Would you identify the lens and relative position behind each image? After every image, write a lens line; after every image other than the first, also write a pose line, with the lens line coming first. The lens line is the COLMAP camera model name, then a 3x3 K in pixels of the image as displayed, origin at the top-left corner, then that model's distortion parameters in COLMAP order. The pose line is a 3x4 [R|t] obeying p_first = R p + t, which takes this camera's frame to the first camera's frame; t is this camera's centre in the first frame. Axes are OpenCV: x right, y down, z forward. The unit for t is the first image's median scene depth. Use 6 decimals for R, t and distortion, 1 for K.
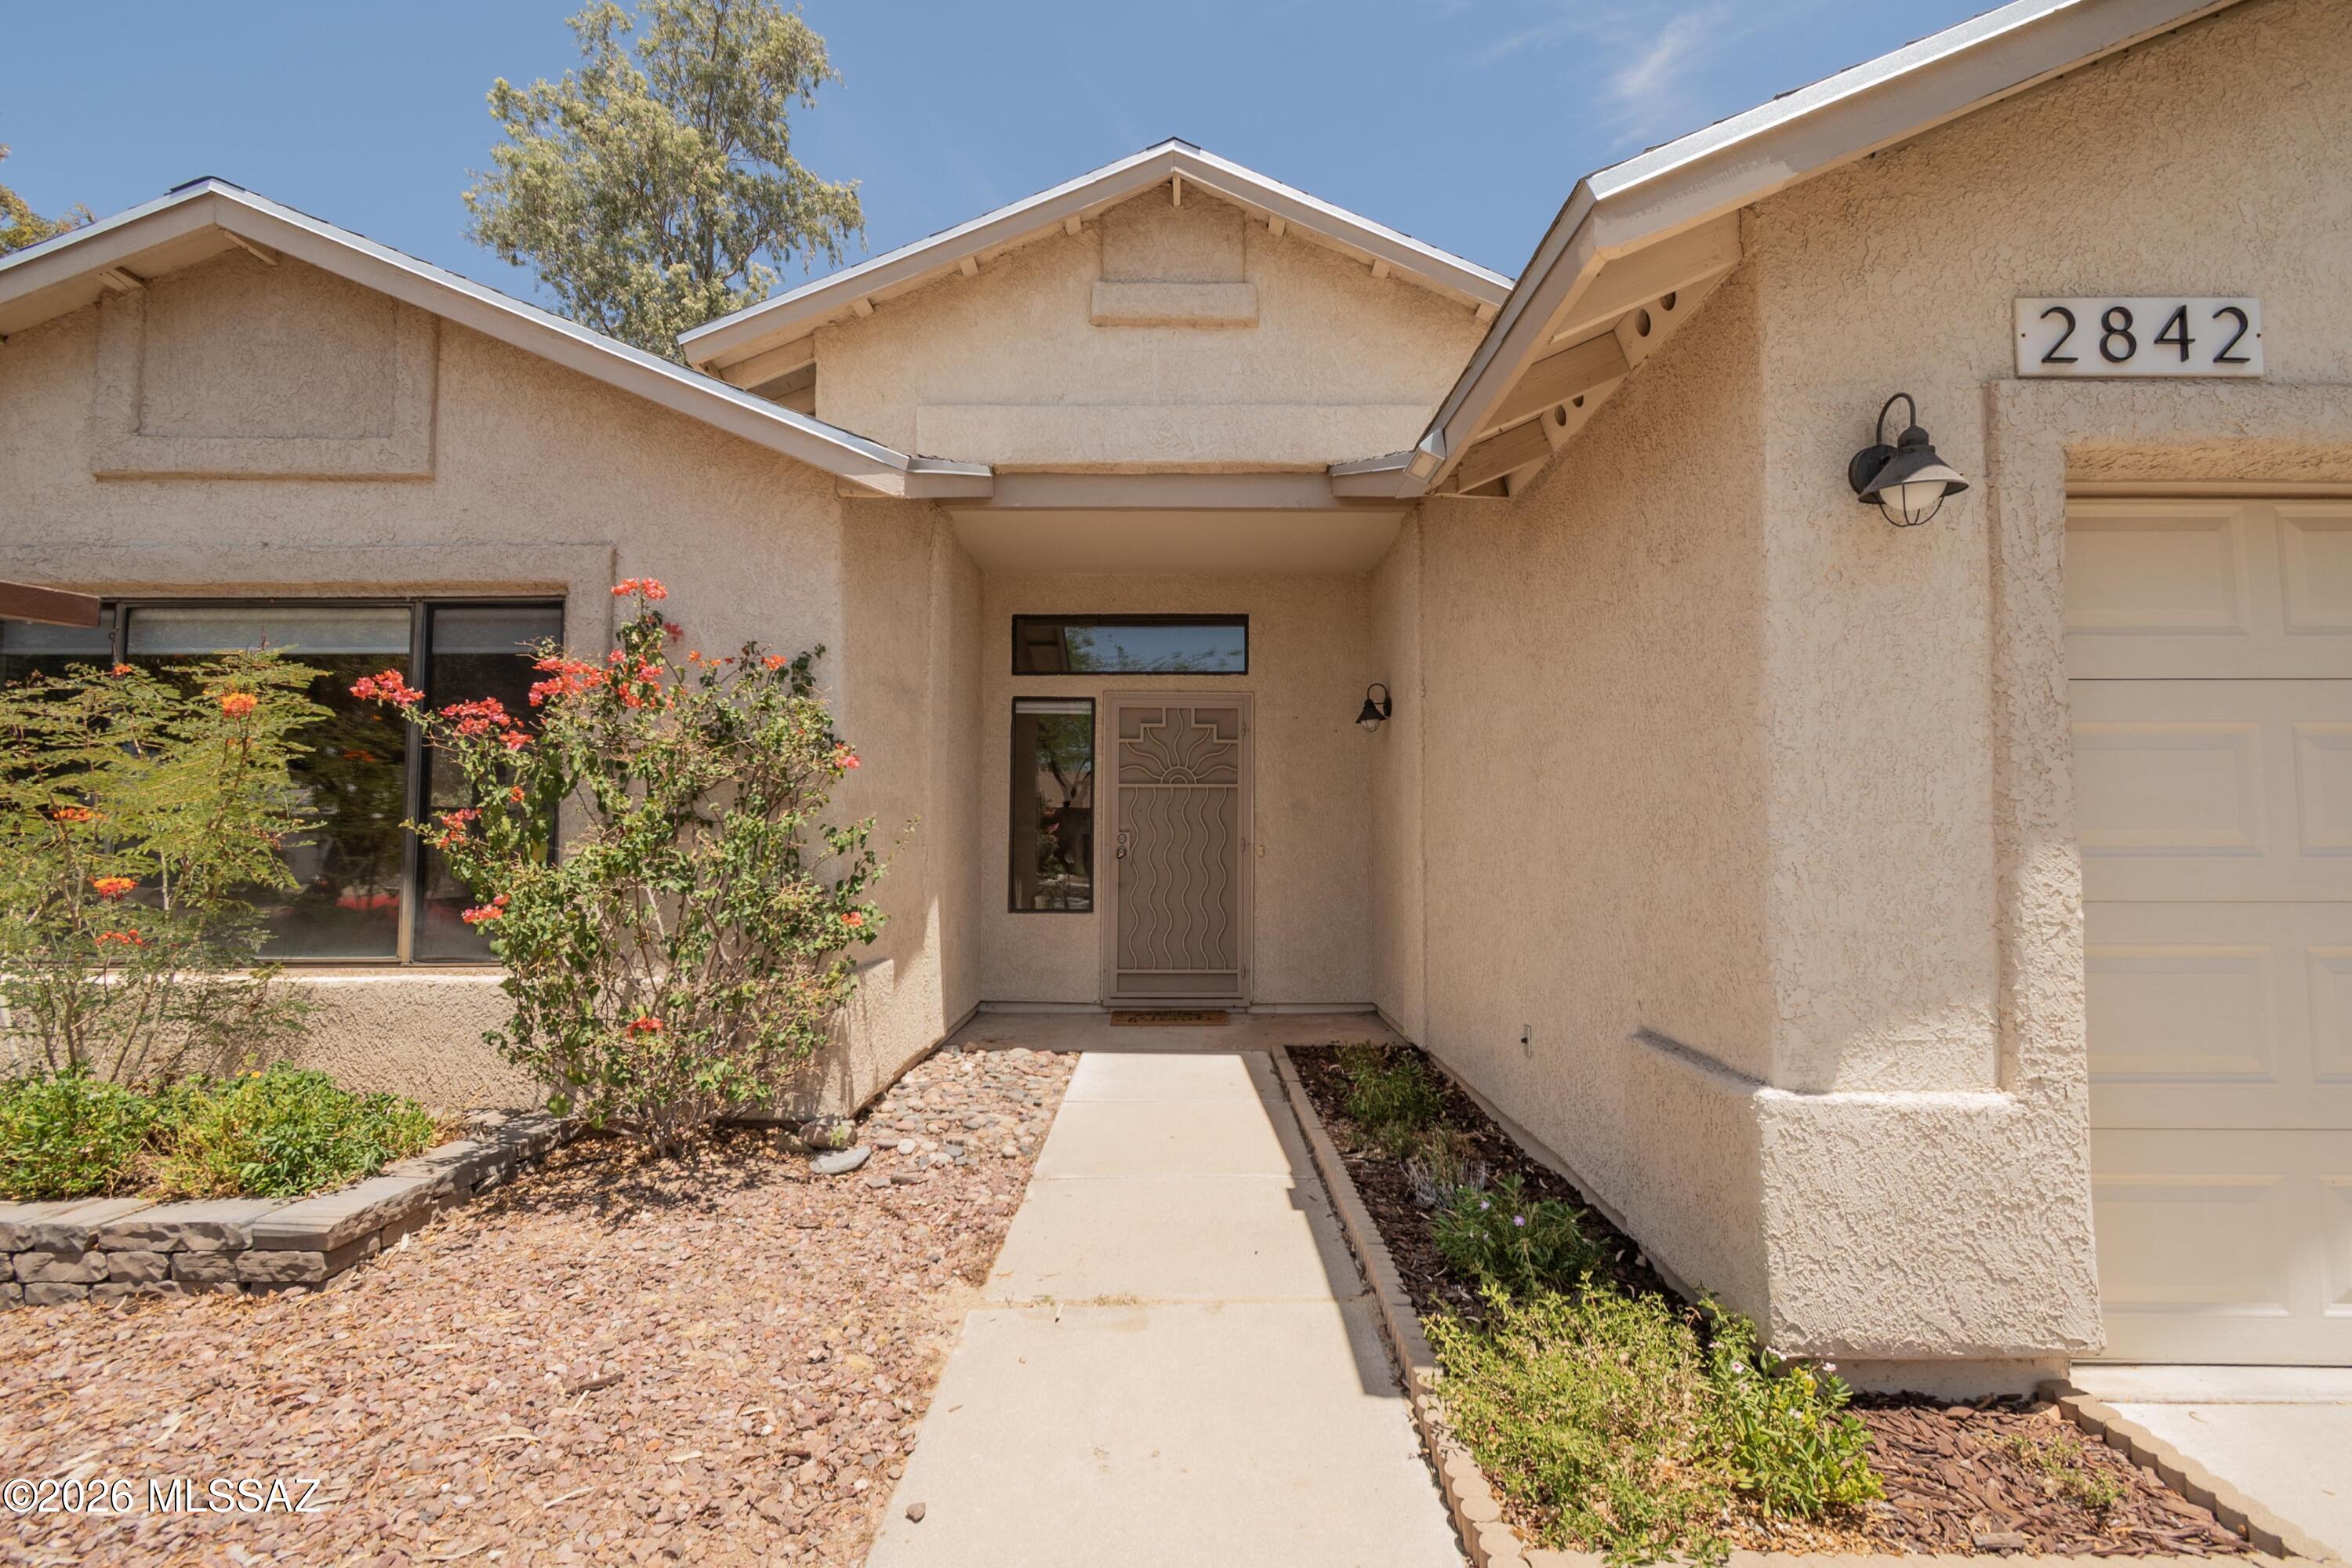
lens RADIAL K [[1058.7, 0, 1176.0], [0, 1058.7, 784.0], [0, 0, 1]] dist [0.003764, -0.000679]
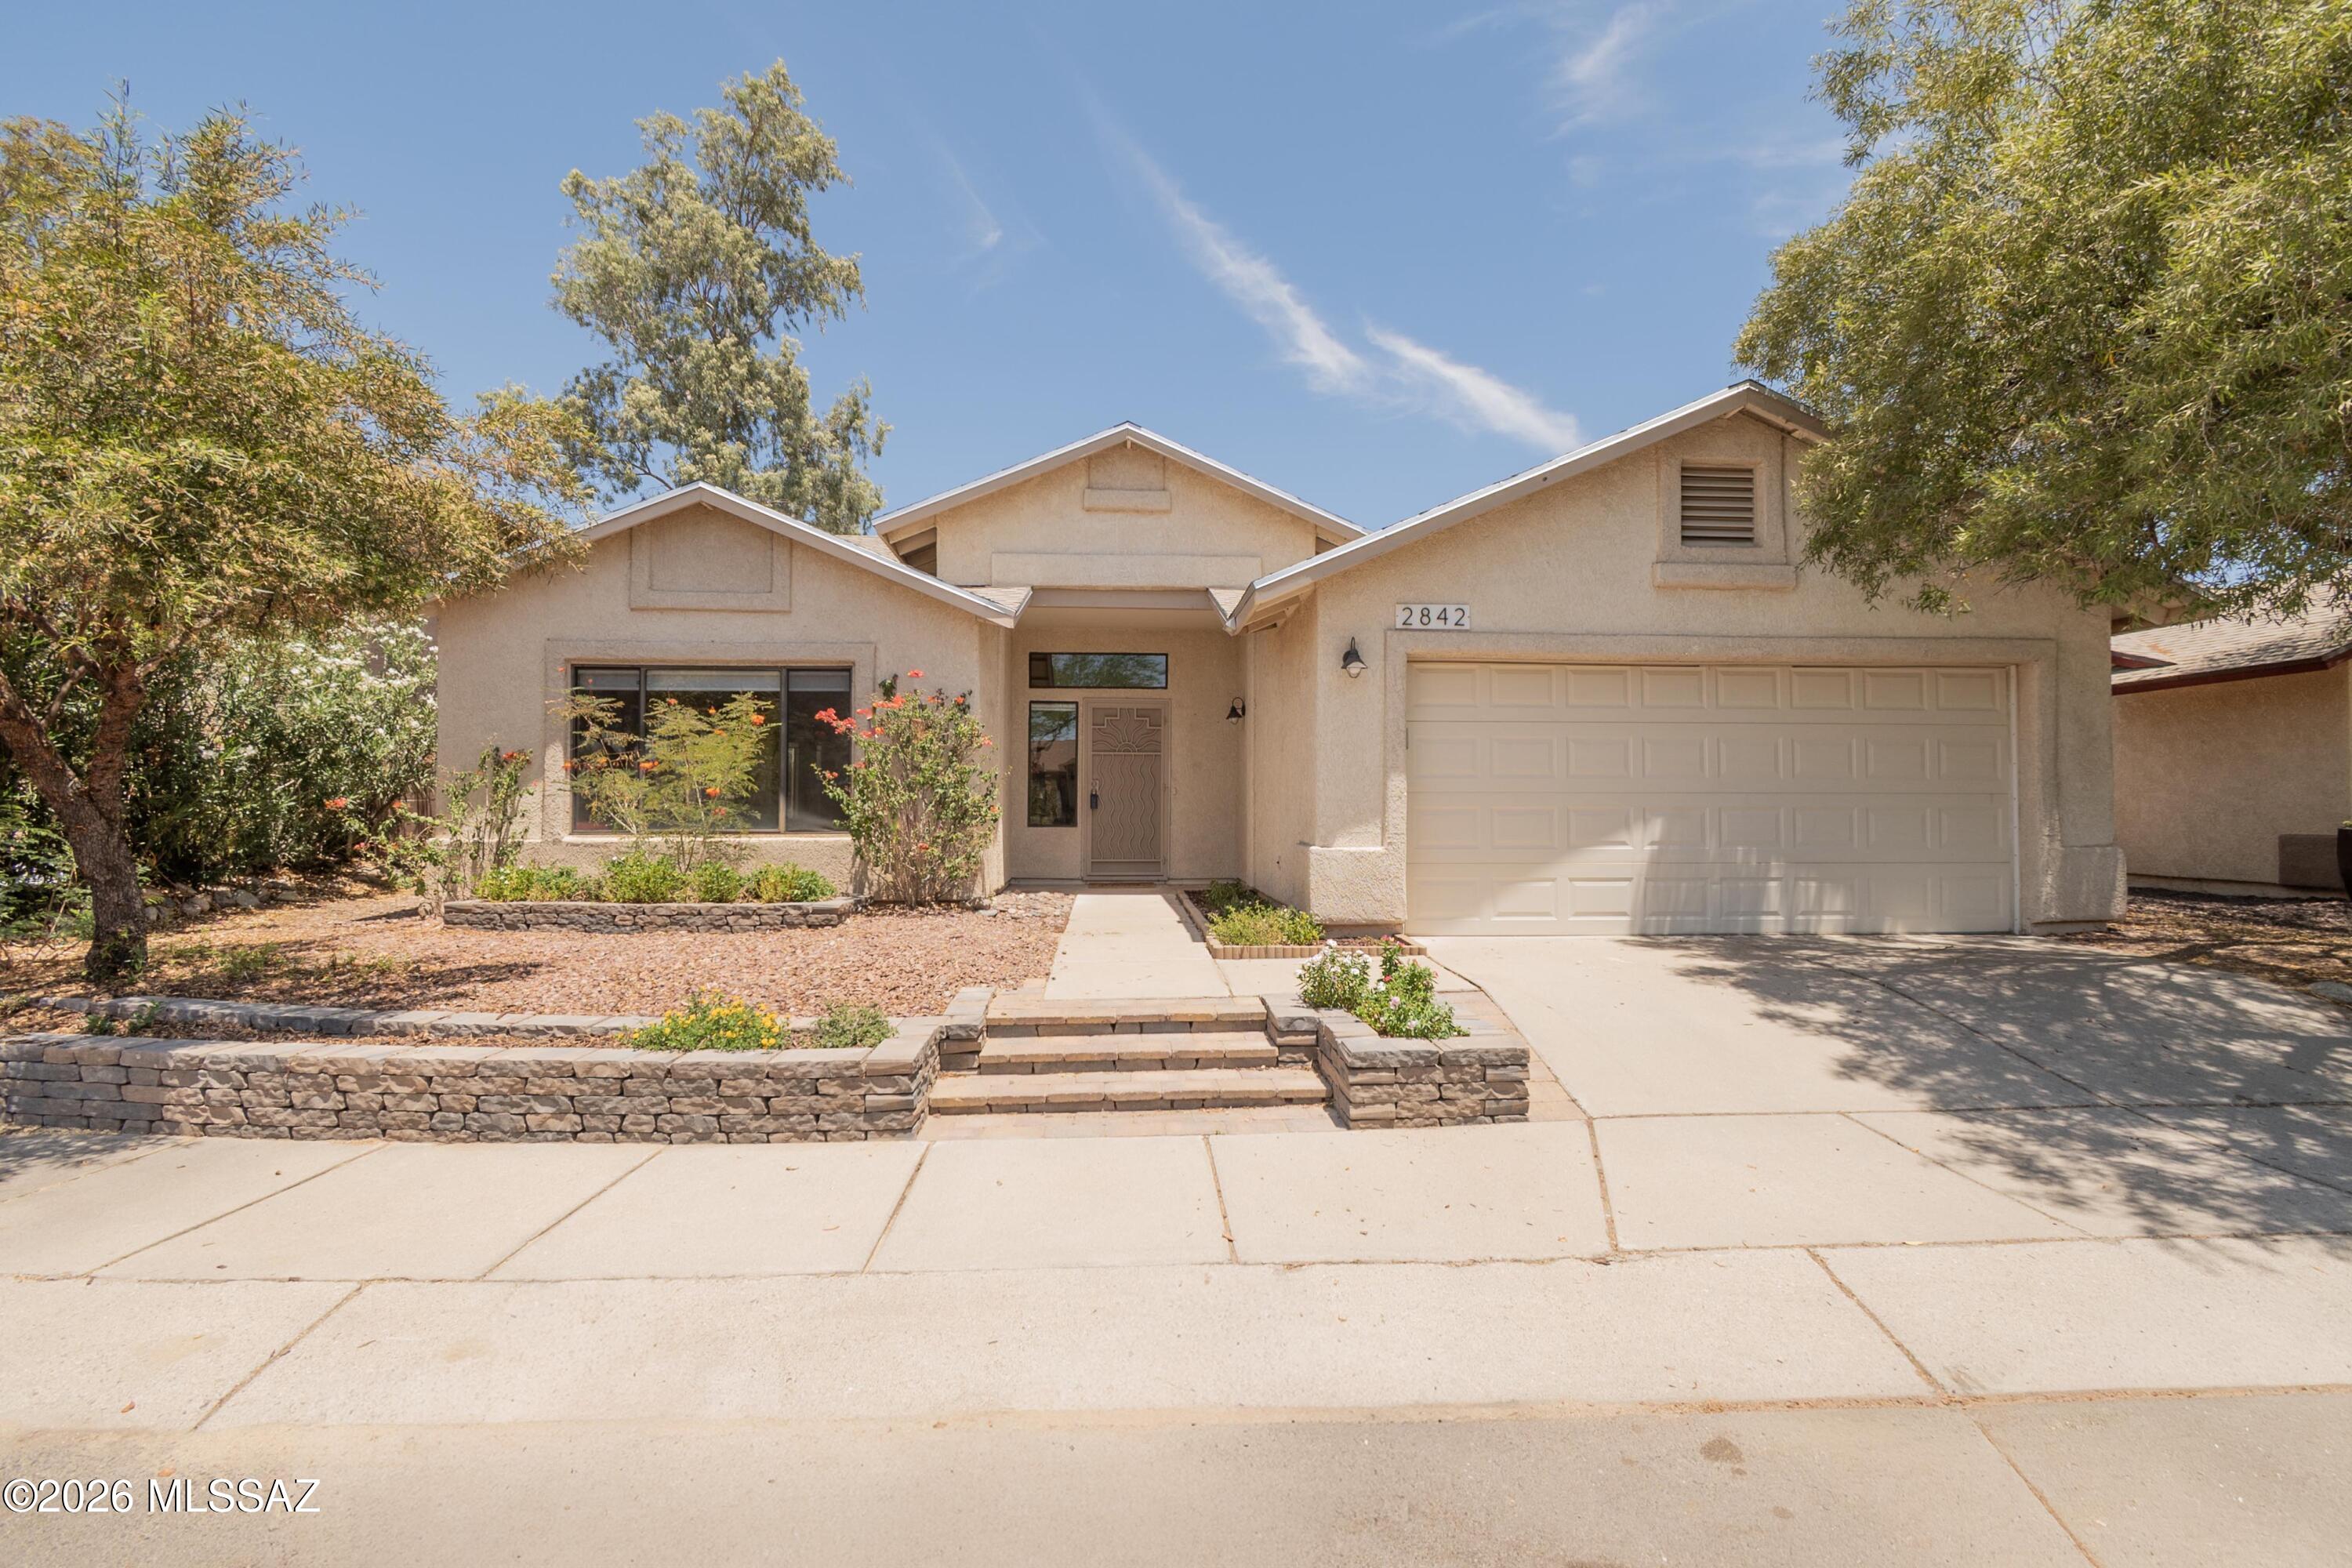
lens RADIAL K [[1058.7, 0, 1176.0], [0, 1058.7, 784.0], [0, 0, 1]] dist [0.003764, -0.000679]
pose [[0.998146, 0.002336, 0.060818, -0.038989], [-0.004269, 0.999489, 0.031680, -0.005802], [-0.060713, -0.031881, 0.997646, -1.239911]]
